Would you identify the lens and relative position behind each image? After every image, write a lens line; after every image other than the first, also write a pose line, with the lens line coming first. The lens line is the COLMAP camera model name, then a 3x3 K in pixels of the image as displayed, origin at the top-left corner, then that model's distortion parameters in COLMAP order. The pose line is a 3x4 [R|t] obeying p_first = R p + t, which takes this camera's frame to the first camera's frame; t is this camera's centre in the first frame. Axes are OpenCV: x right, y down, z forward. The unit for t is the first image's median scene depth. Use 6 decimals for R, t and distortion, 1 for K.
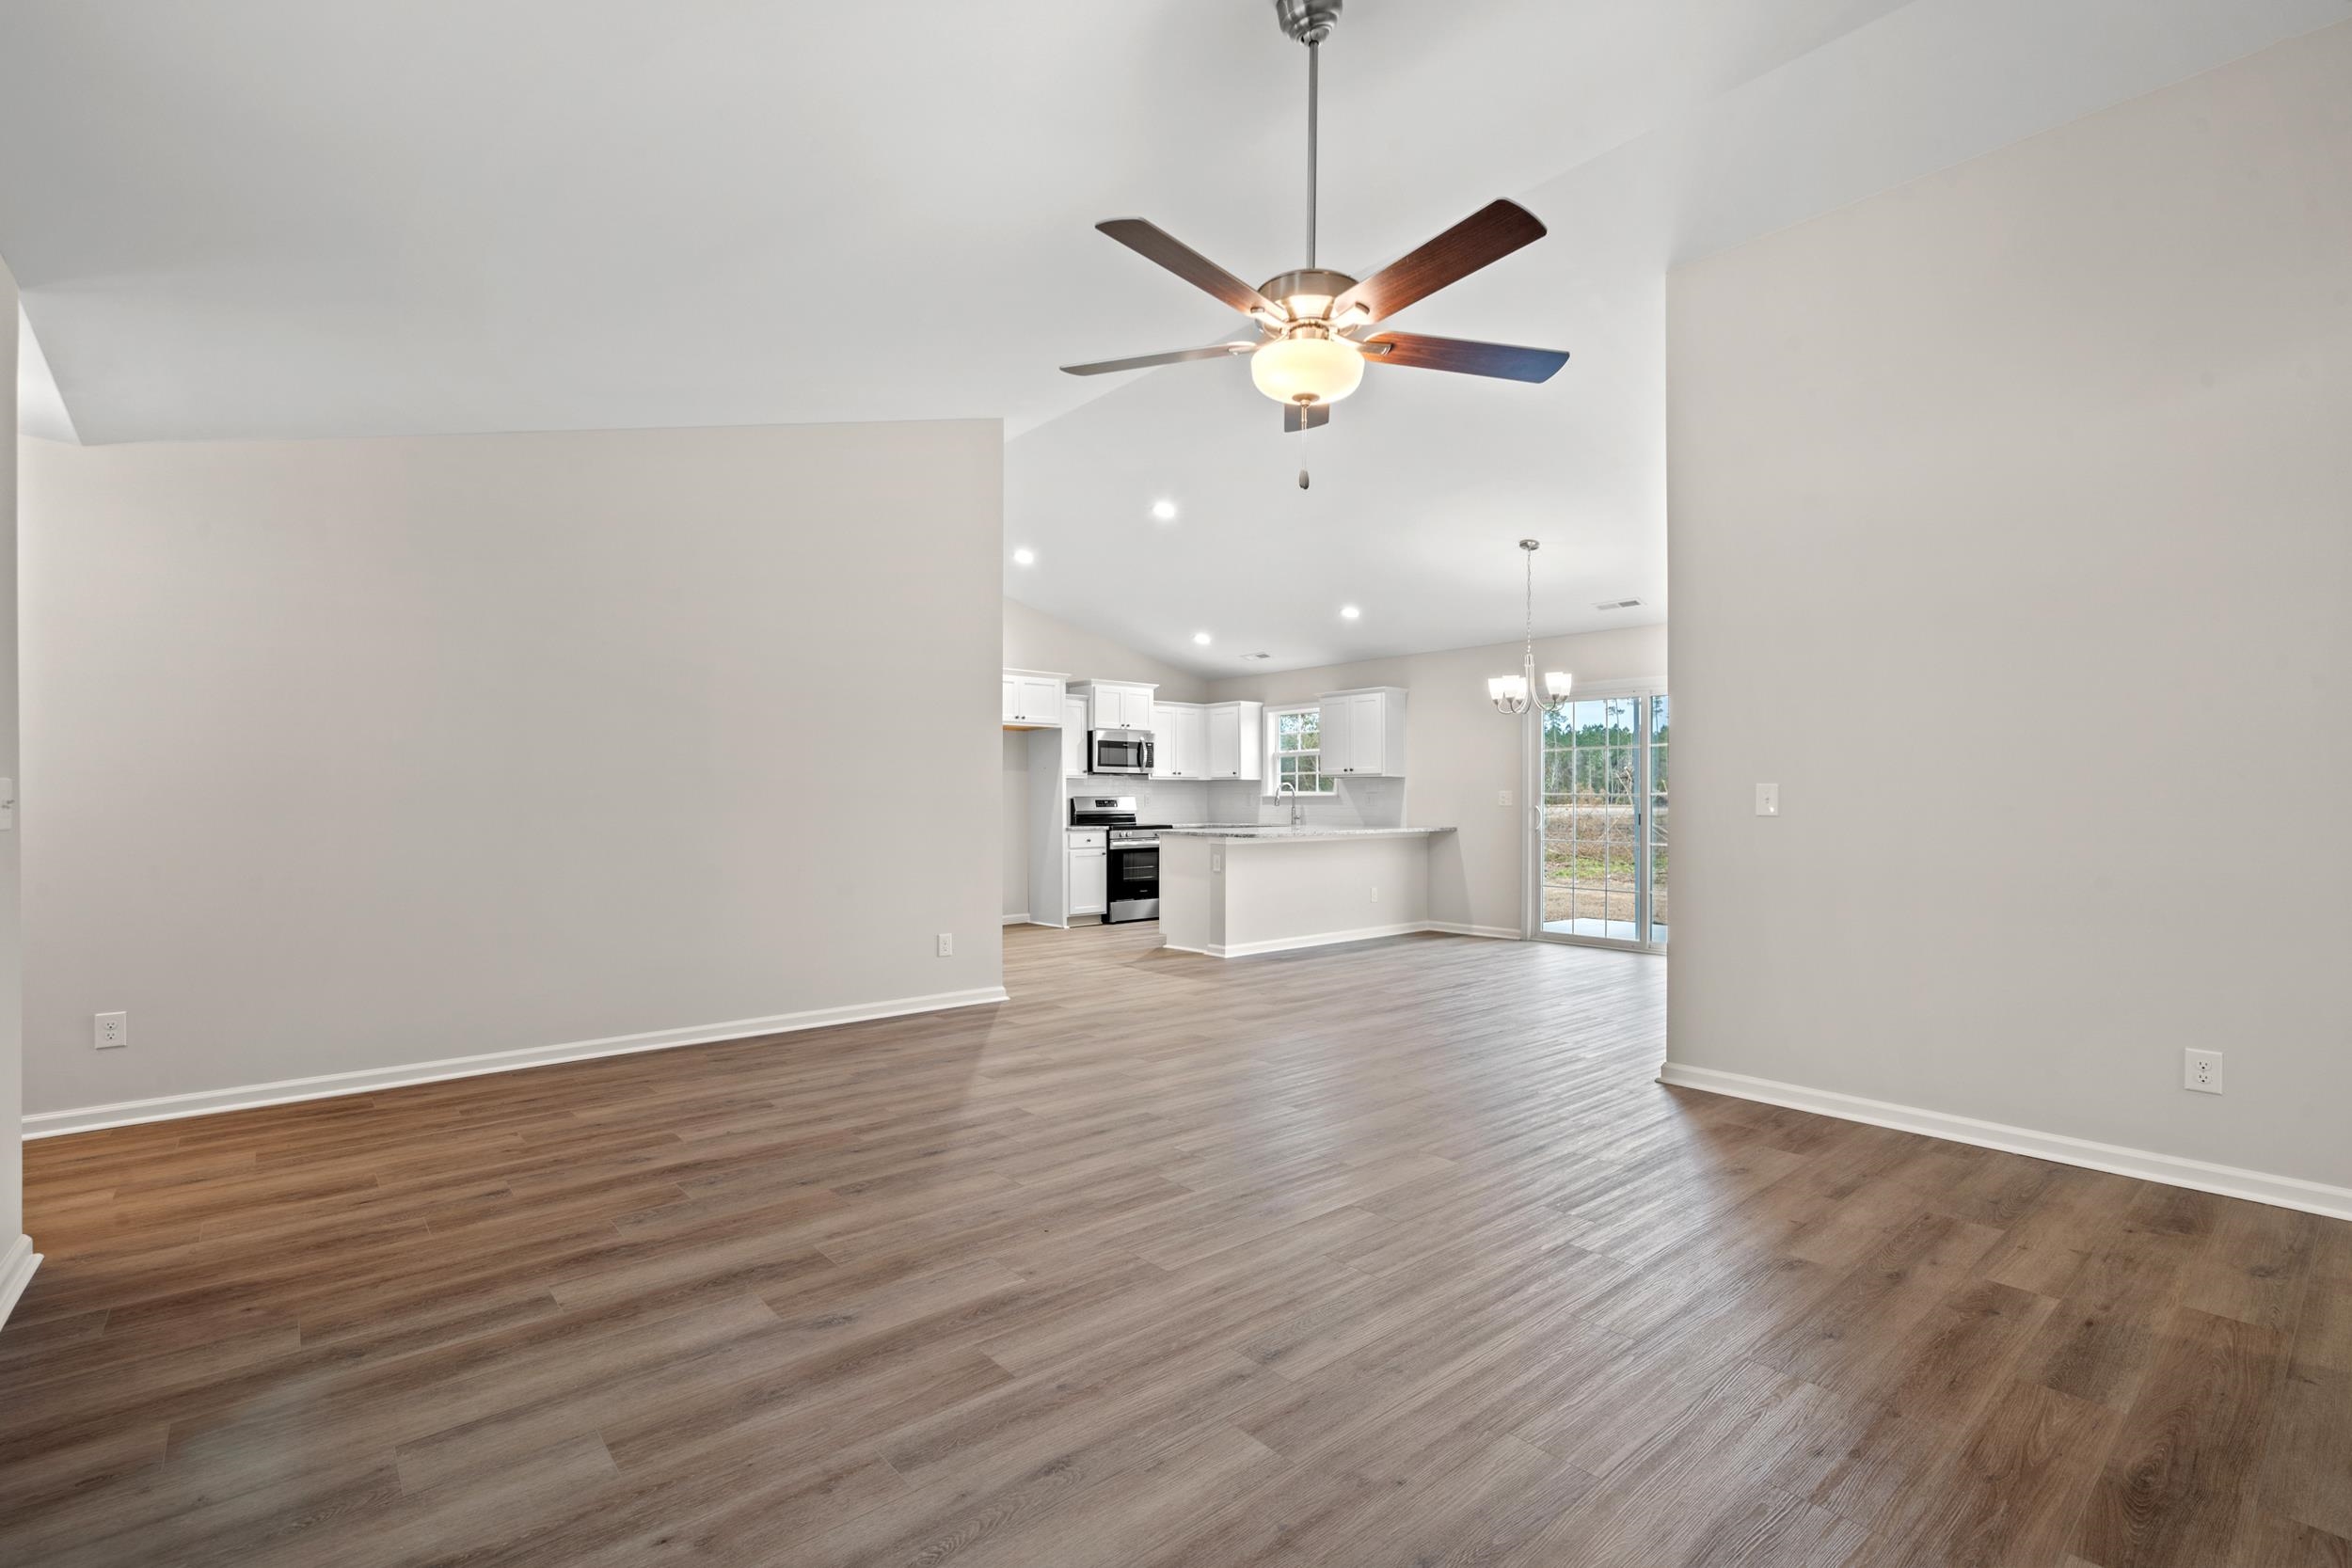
lens RADIAL K [[1084.9, 0, 1174.4], [0, 1084.9, 799.5], [0, 0, 1]] dist [0.016276, 0.001333]
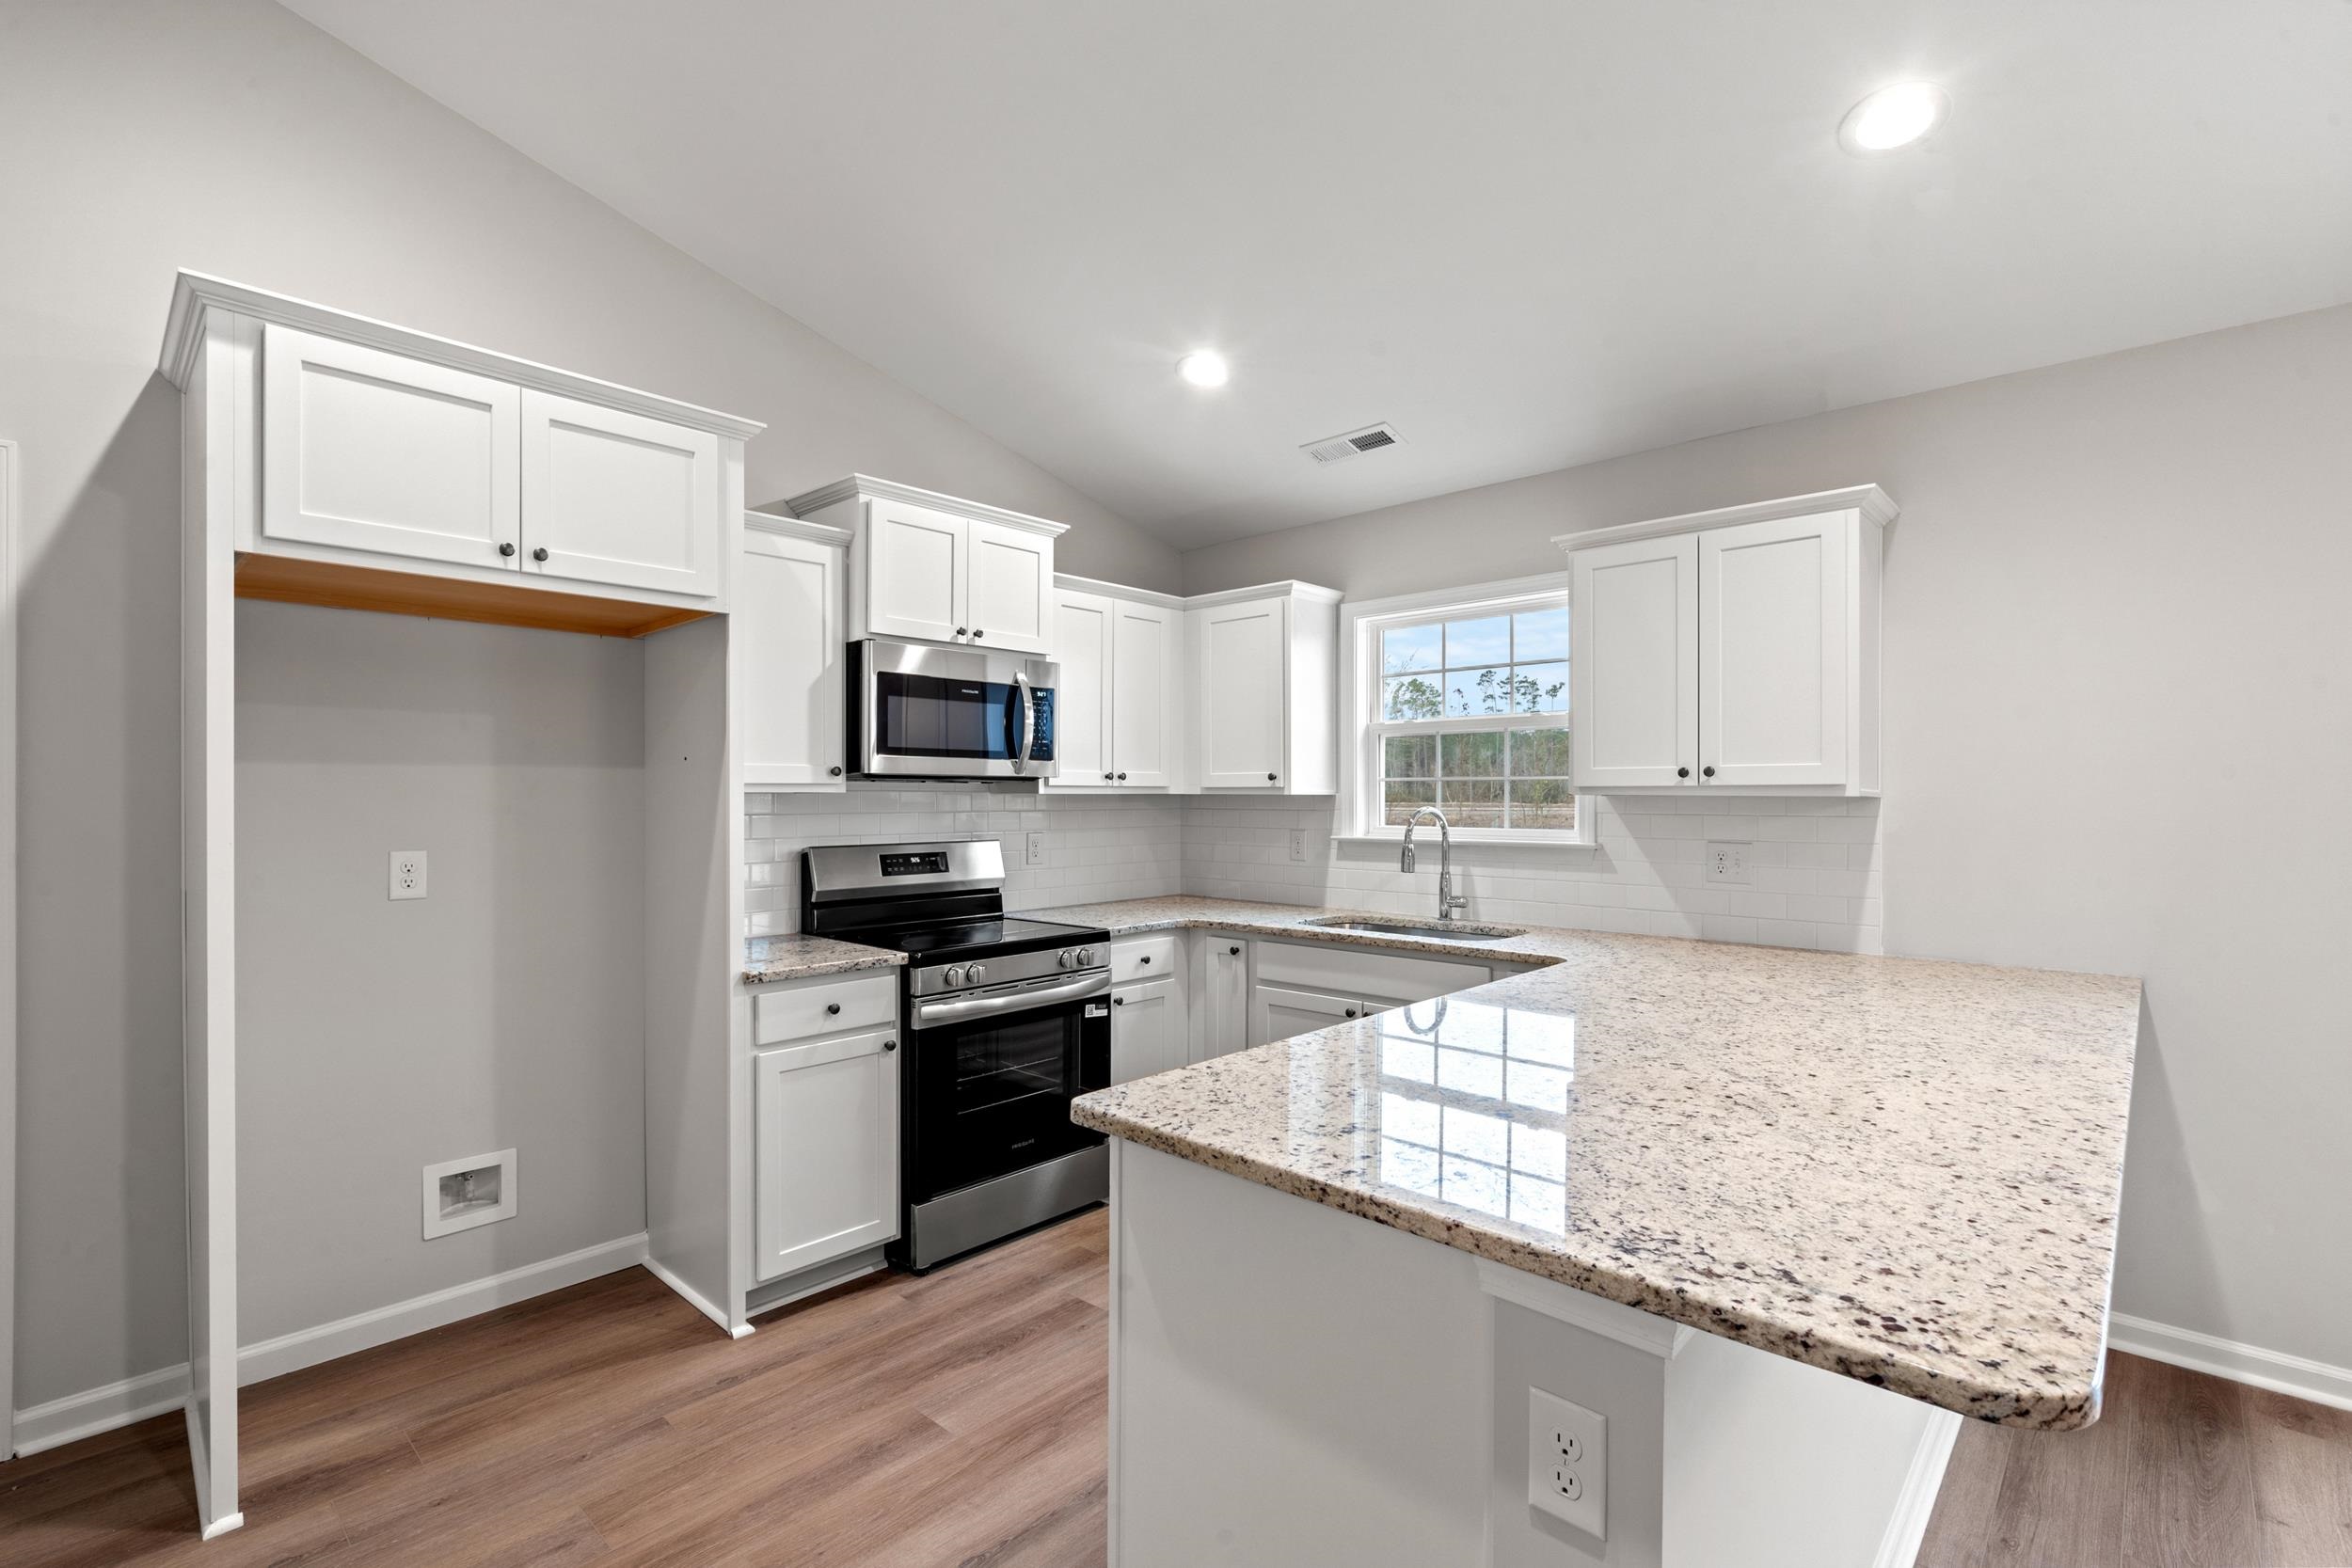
lens RADIAL K [[1084.9, 0, 1185.6], [0, 1084.9, 799.3], [0, 0, 1]] dist [0.016276, 0.001333]
pose [[0.992661, 0.003476, 0.120879, -0.019958], [-0.003852, 0.999988, 0.002879, -0.018660], [-0.120868, -0.003323, 0.992663, 0.673423]]
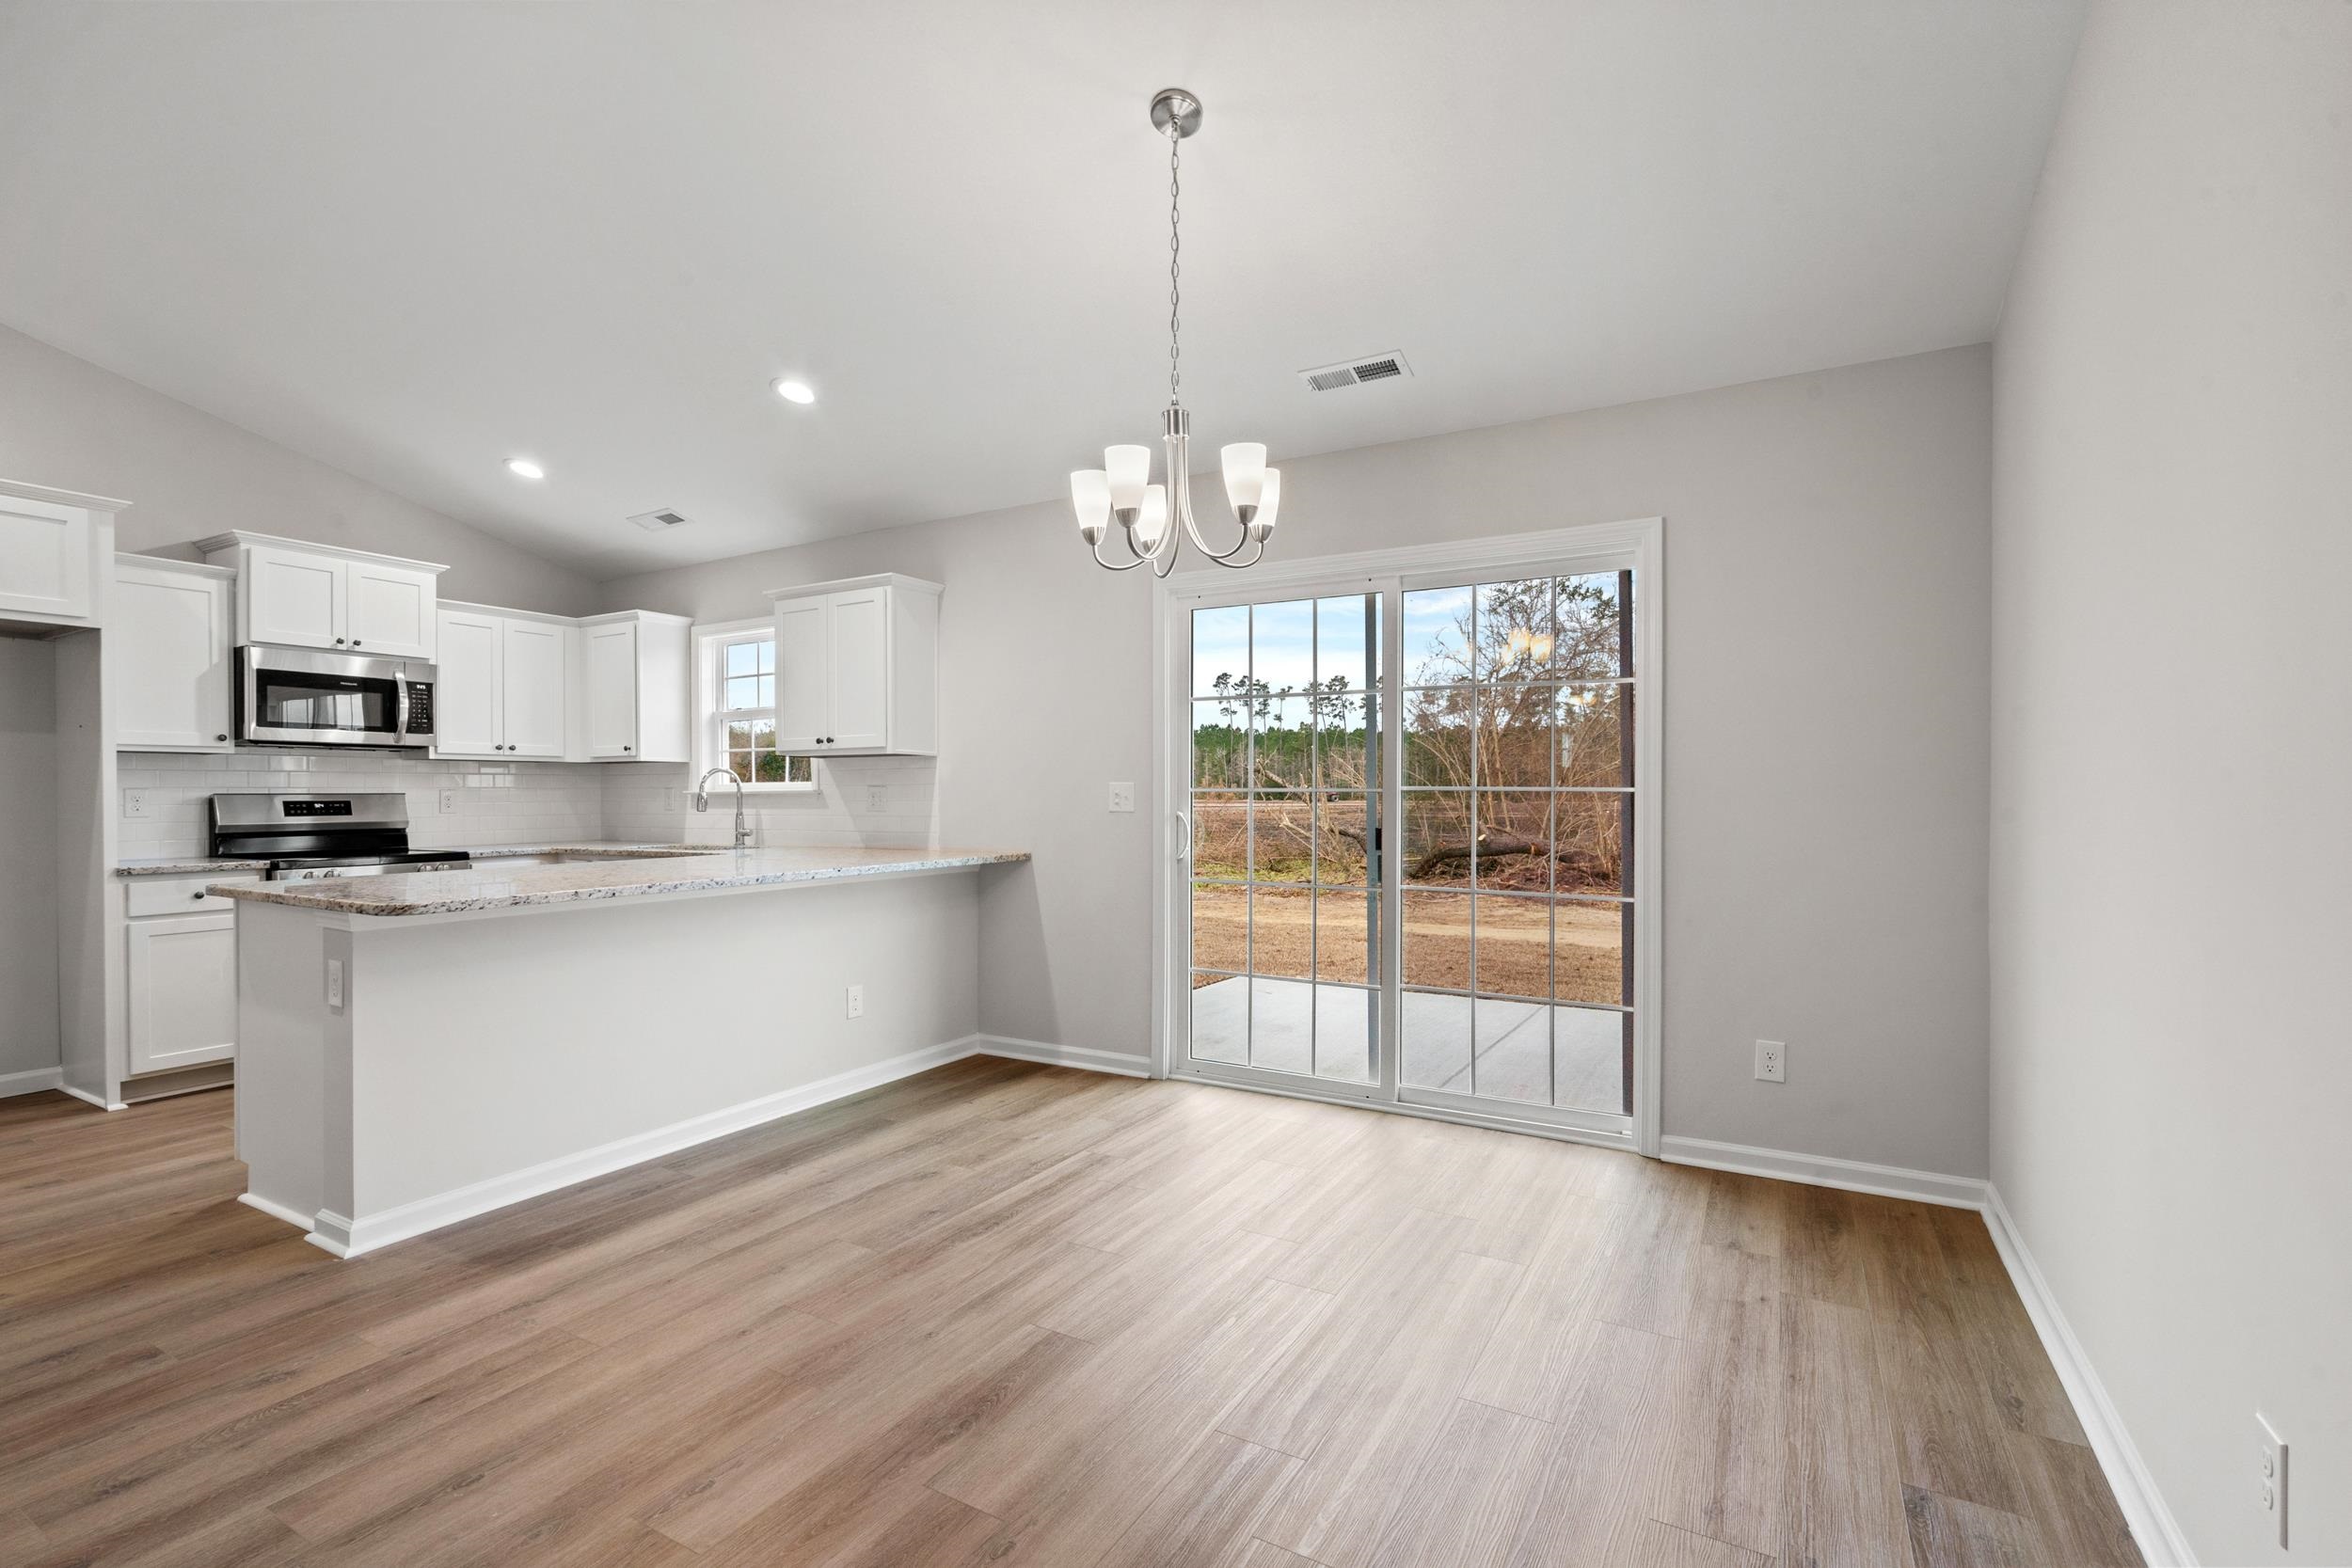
lens RADIAL K [[1084.9, 0, 1159.3], [0, 1084.9, 798.0], [0, 0, 1]] dist [0.016276, 0.001333]
pose [[0.948429, -0.001141, 0.316988, 0.139605], [0.000482, 0.999998, 0.002157, -0.001514], [-0.316990, -0.001893, 0.948427, 0.446905]]
